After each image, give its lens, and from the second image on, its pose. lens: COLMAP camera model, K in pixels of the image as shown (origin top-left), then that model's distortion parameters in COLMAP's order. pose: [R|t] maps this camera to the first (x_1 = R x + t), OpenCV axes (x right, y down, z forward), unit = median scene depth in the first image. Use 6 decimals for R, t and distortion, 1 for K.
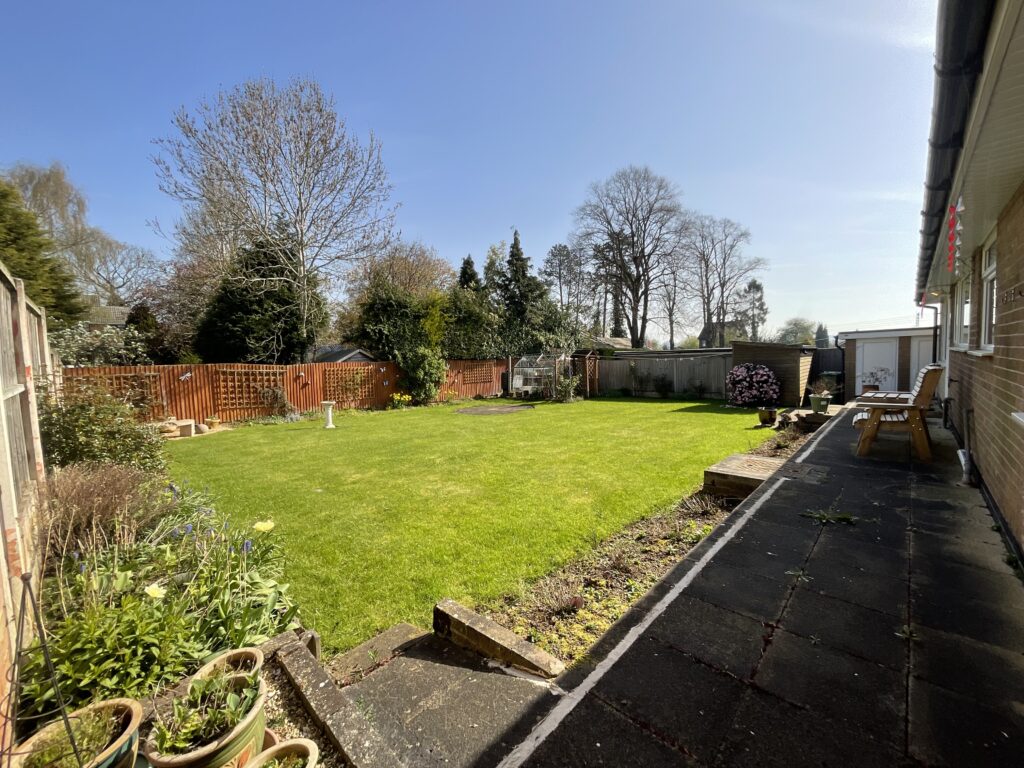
lens RADIAL K [[413.7, 0, 511.9], [0, 413.7, 384.9], [0, 0, 1]] dist [-0.010951, 0.000998]
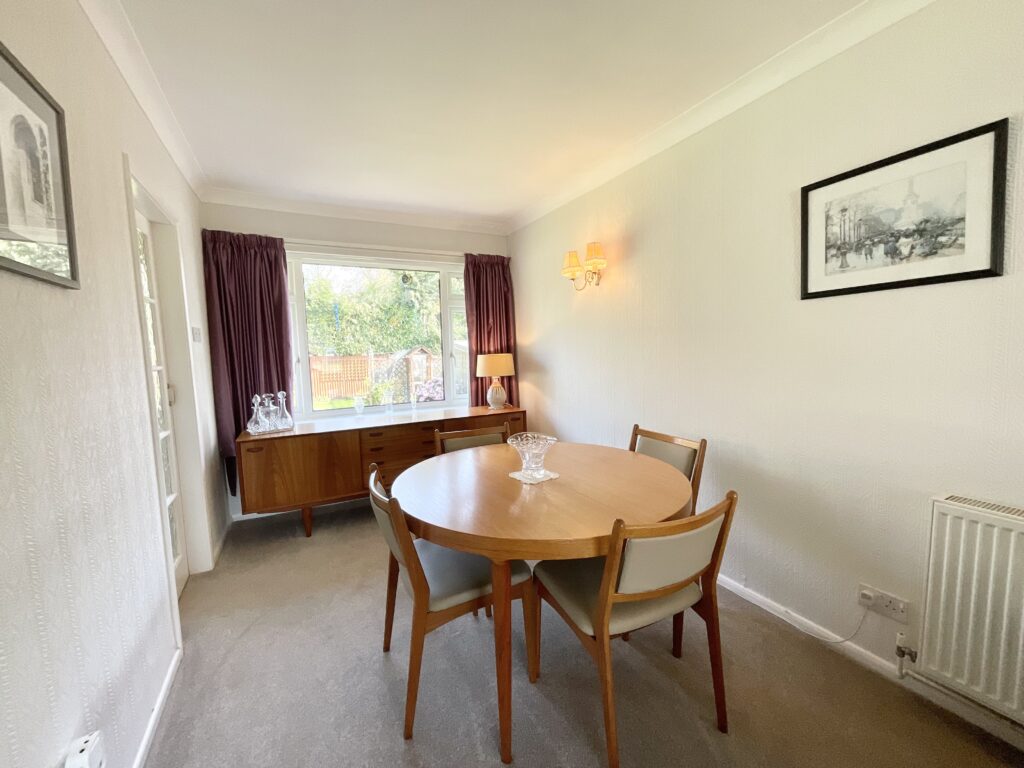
lens RADIAL K [[413.7, 0, 508.6], [0, 413.7, 388.1], [0, 0, 1]] dist [-0.010951, 0.000998]
pose [[0.949713, 0.045381, -0.309815, 0.631285], [-0.031028, 0.998211, 0.051103, -0.054032], [0.311580, -0.038920, 0.949422, 0.290249]]
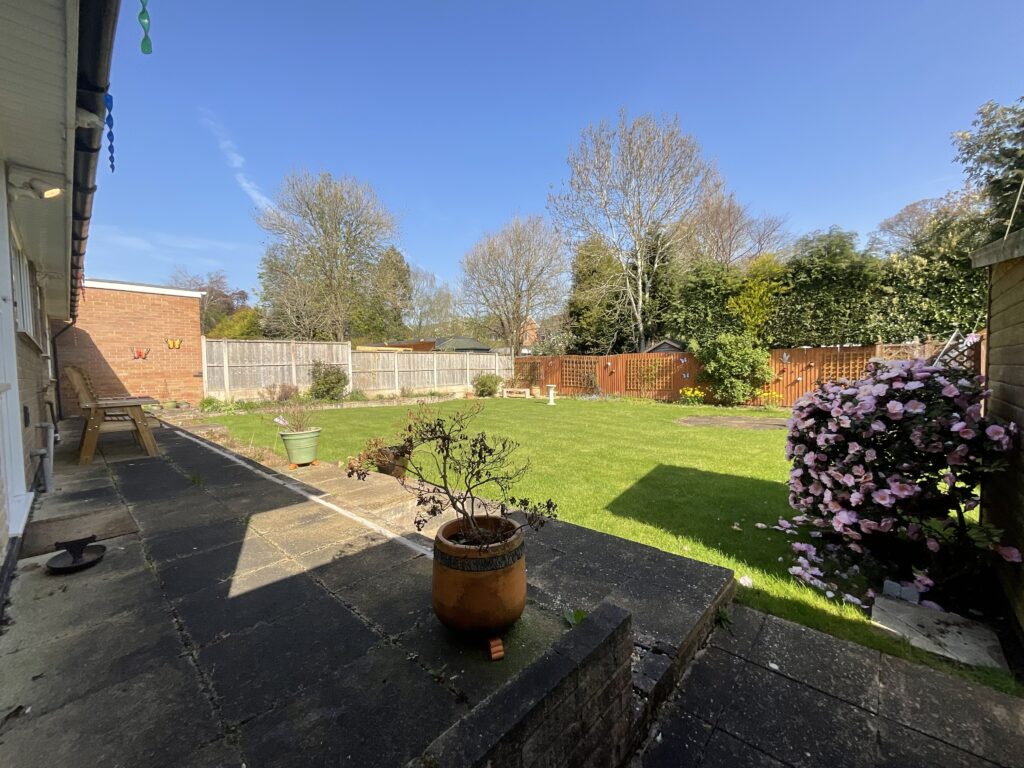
lens RADIAL K [[413.7, 0, 505.3], [0, 413.7, 382.9], [0, 0, 1]] dist [-0.010951, 0.000998]
pose [[0.003718, 0.069654, -0.997564, 0.575720], [-0.037062, 0.996895, 0.069470, -0.034924], [0.999306, 0.036714, 0.006288, 0.569435]]
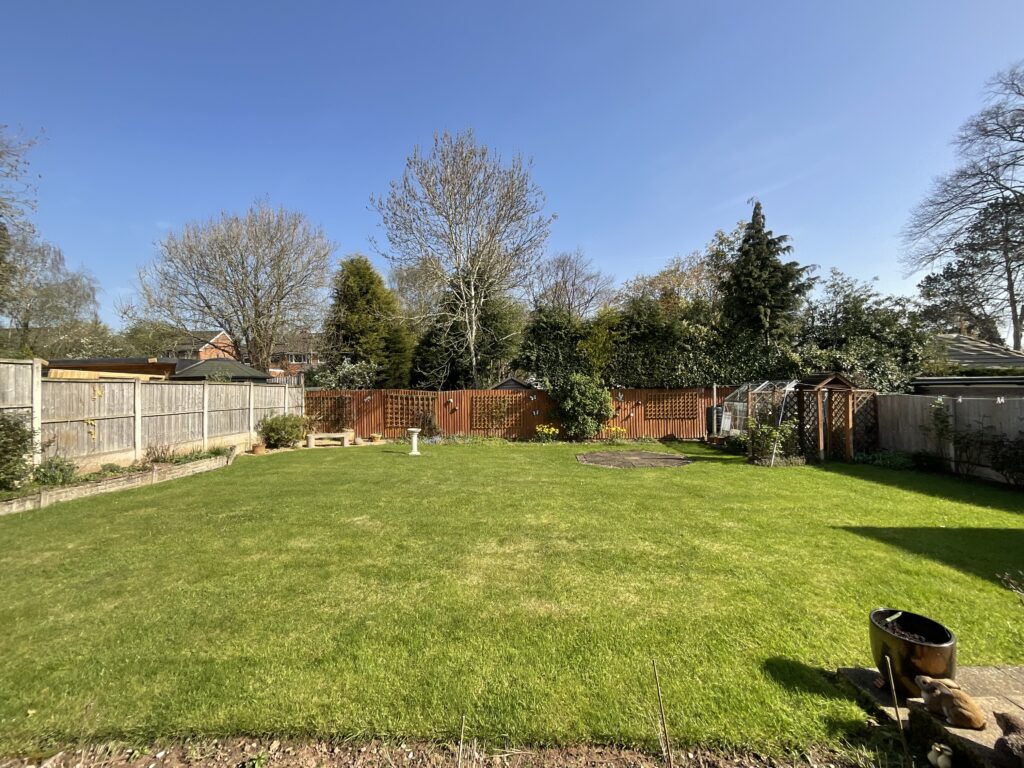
lens RADIAL K [[413.7, 0, 513.5], [0, 413.7, 384.6], [0, 0, 1]] dist [-0.010951, 0.000998]
pose [[0.672336, 0.014086, -0.740112, 0.326228], [-0.051332, 0.998299, -0.027631, -0.037051], [0.738464, 0.056568, 0.671915, 0.325613]]
